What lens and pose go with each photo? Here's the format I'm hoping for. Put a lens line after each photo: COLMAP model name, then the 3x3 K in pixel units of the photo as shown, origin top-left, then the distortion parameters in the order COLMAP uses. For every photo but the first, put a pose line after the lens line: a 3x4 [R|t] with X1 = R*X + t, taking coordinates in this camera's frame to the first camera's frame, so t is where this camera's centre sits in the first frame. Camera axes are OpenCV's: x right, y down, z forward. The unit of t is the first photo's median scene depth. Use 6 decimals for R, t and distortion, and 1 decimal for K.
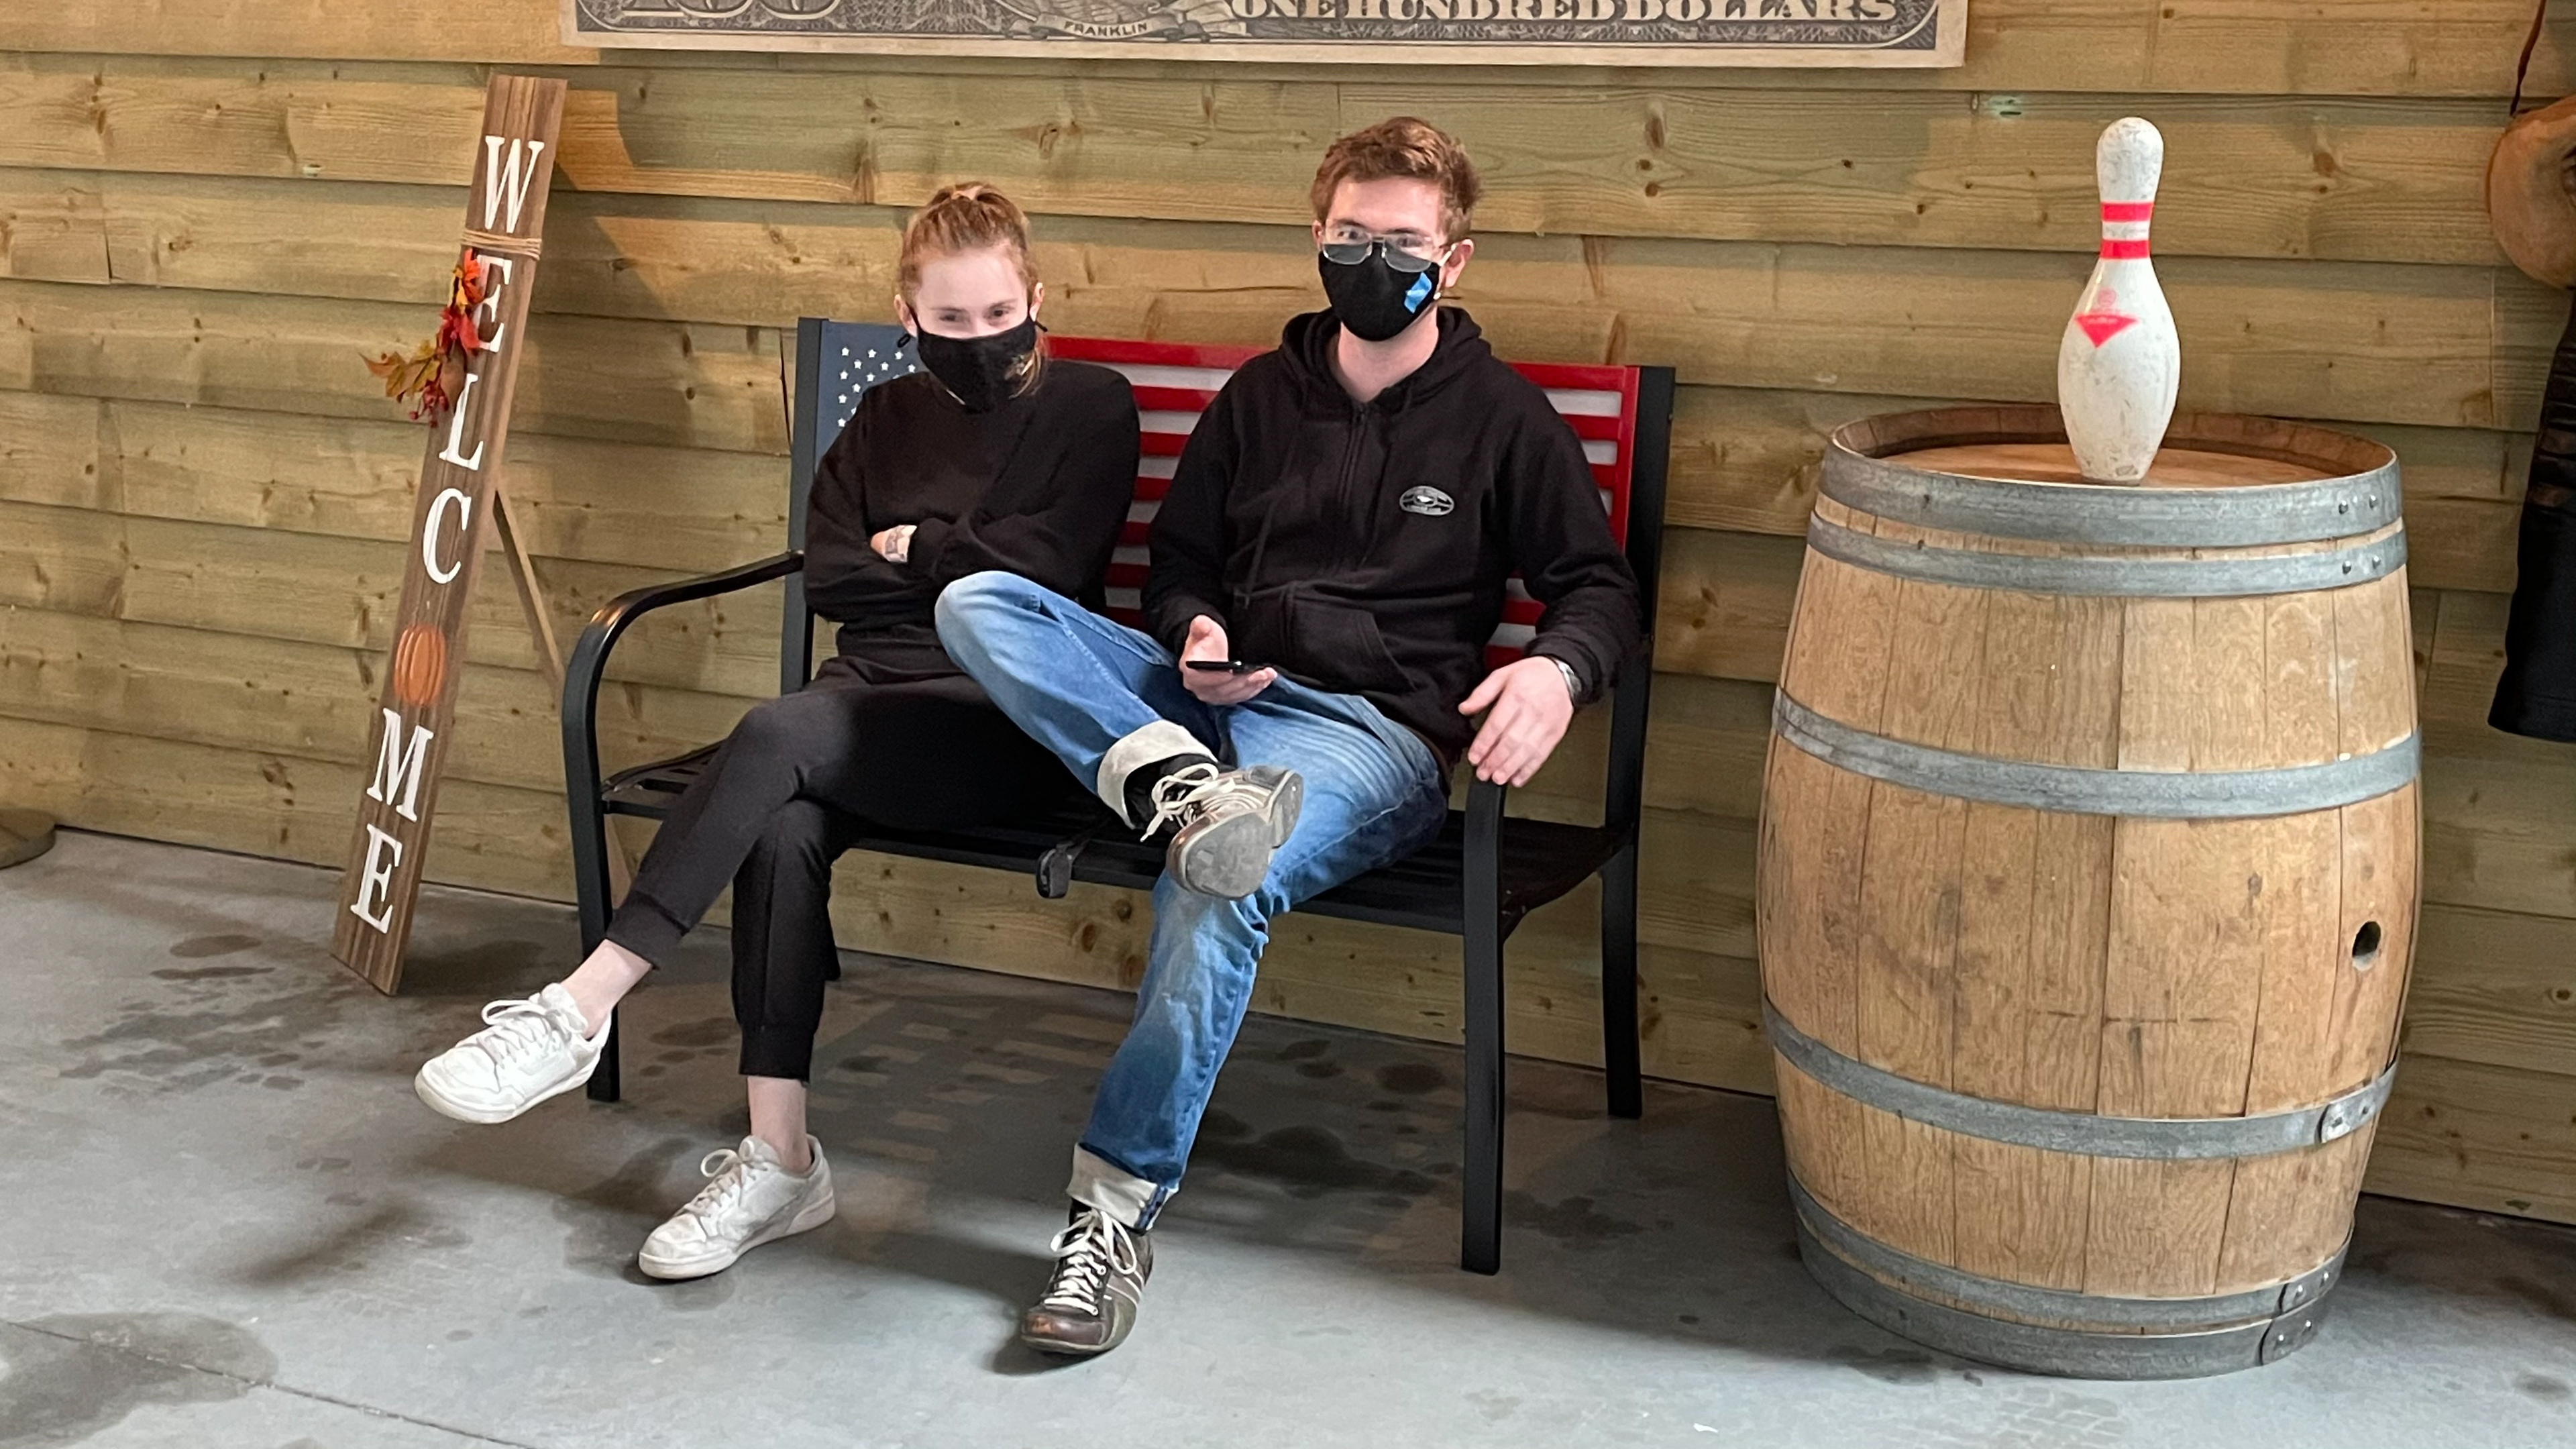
lens RADIAL K [[3092.1, 0, 1283.0], [0, 3092.1, 733.7], [0, 0, 1]] dist [0.090388, 0.000000]
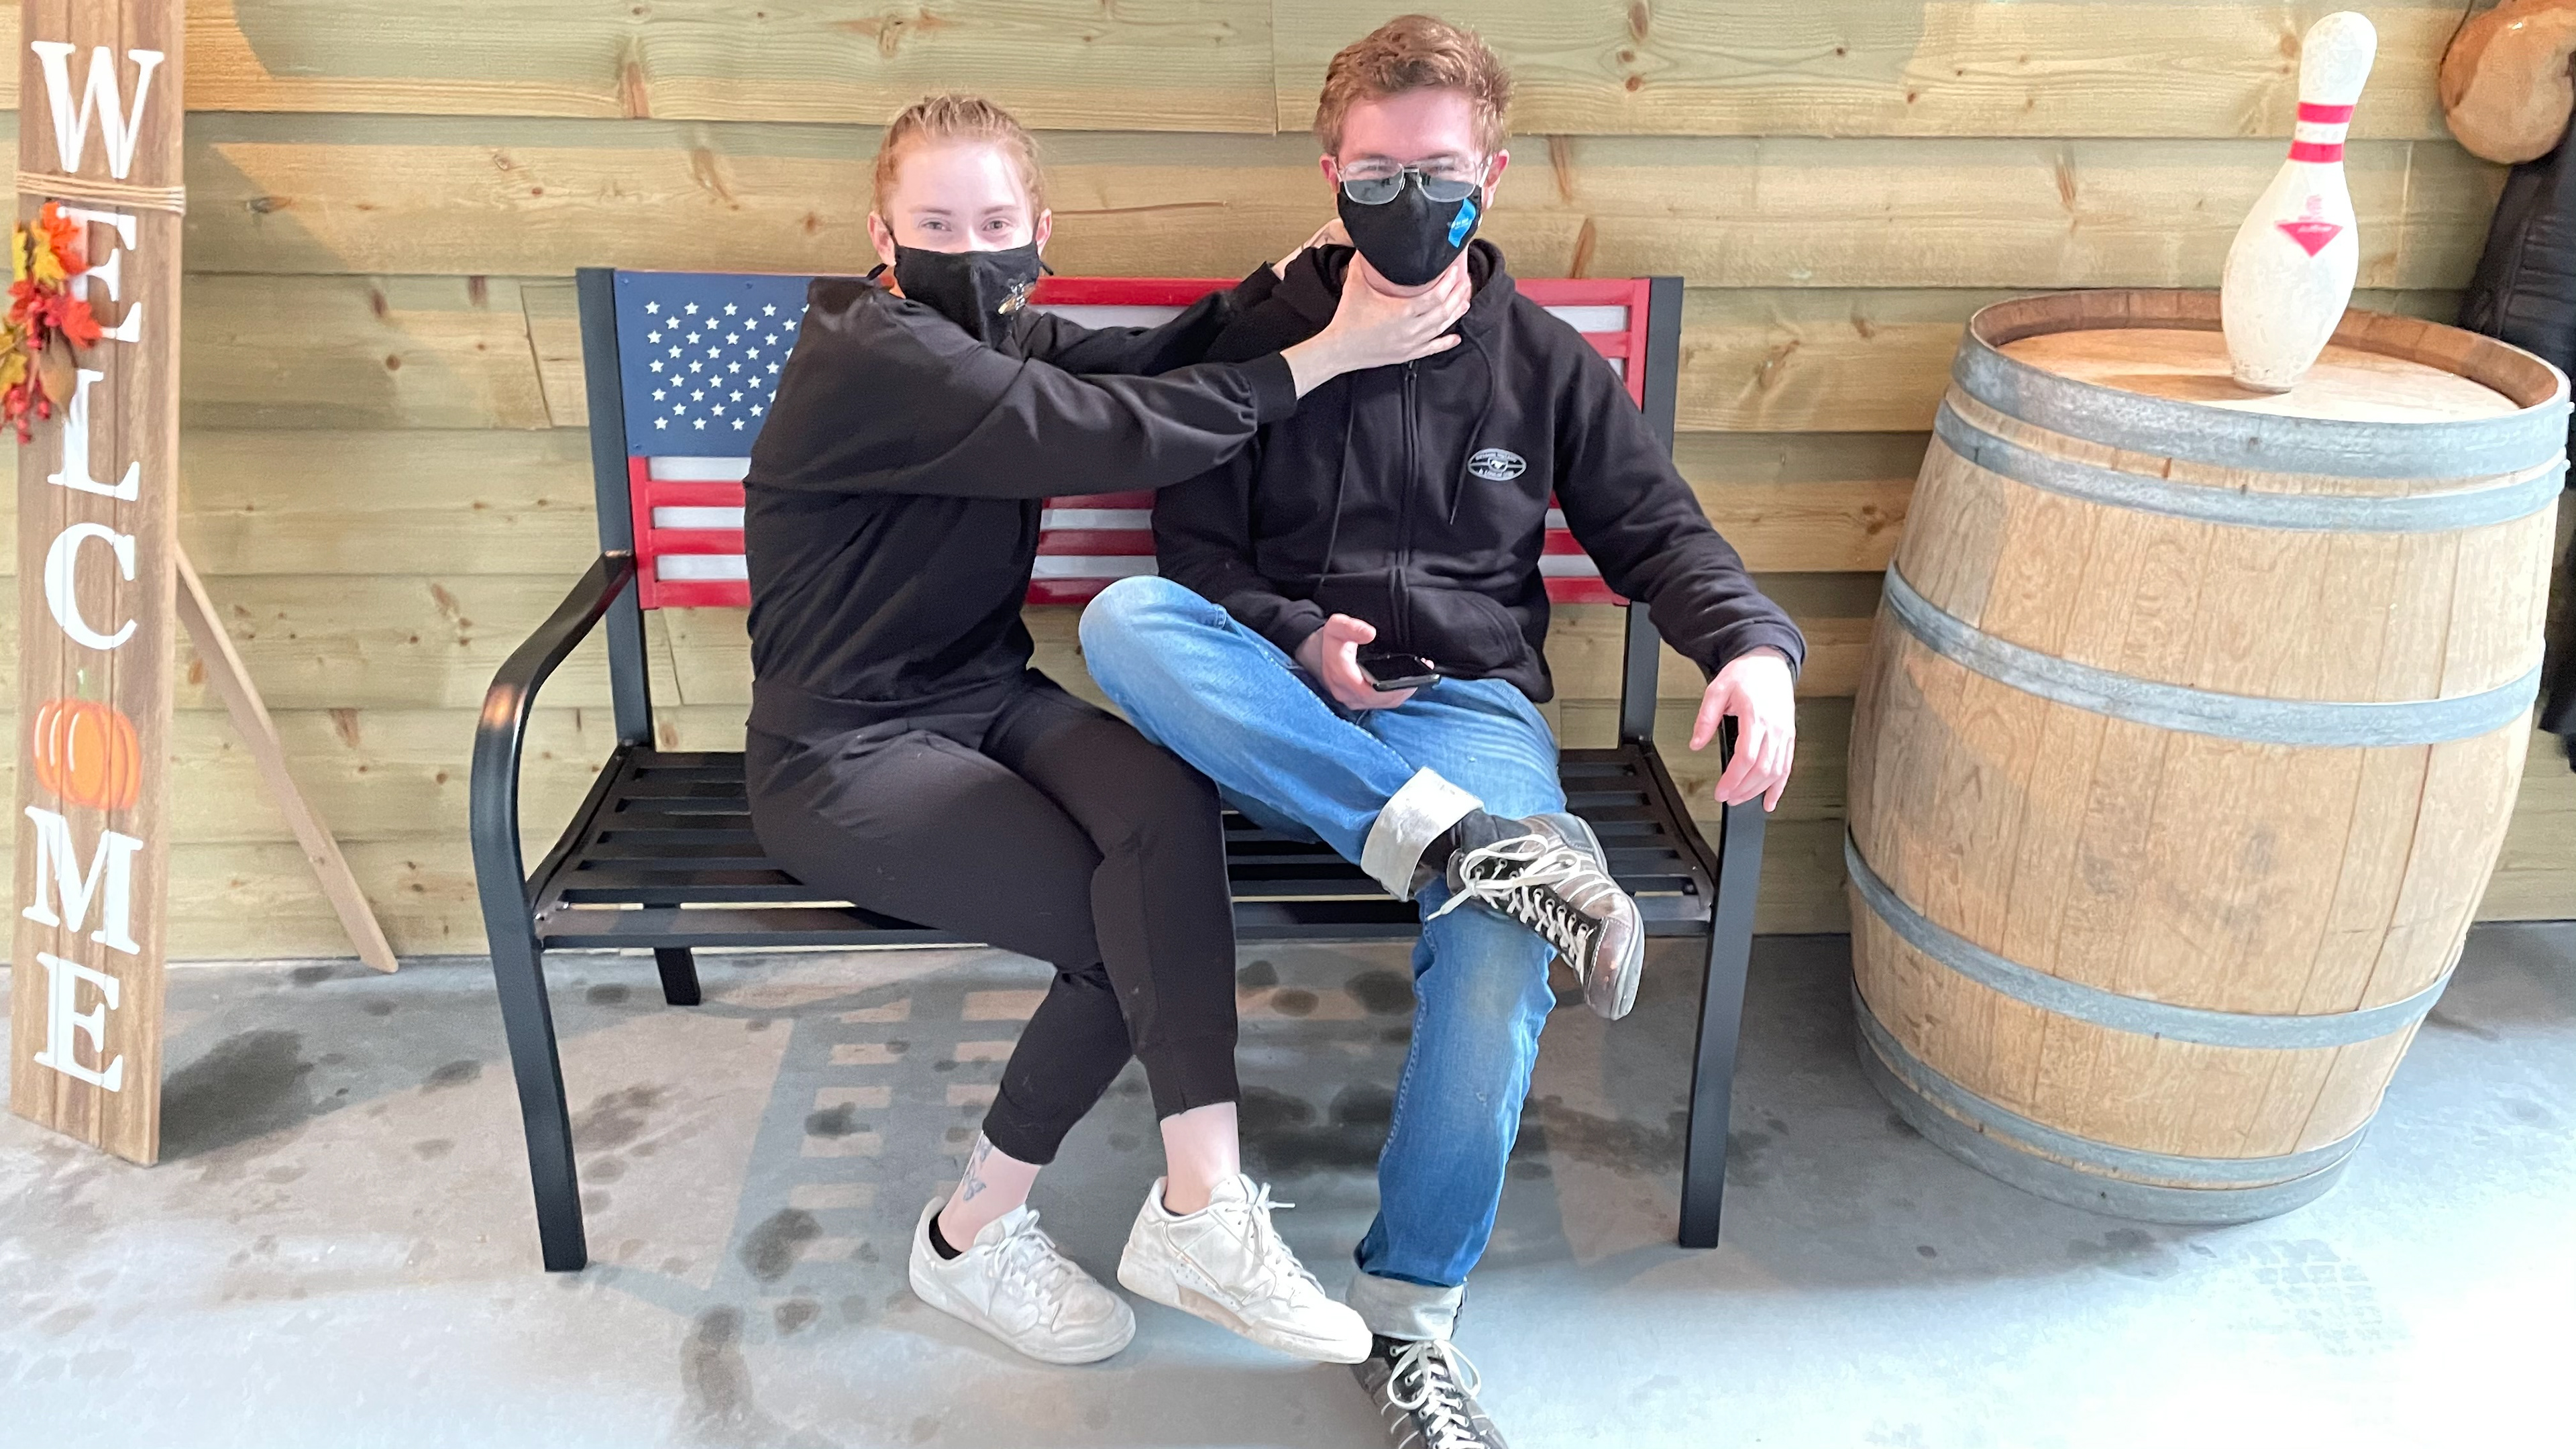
lens RADIAL K [[1962.4, 0, 1306.9], [0, 1962.4, 713.4], [0, 0, 1]] dist [0.079115, -0.090352]
pose [[0.872600, -0.184515, 0.452243, -0.276032], [0.098205, 0.973270, 0.207608, -0.123612], [-0.478461, -0.136746, 0.867396, 0.499117]]
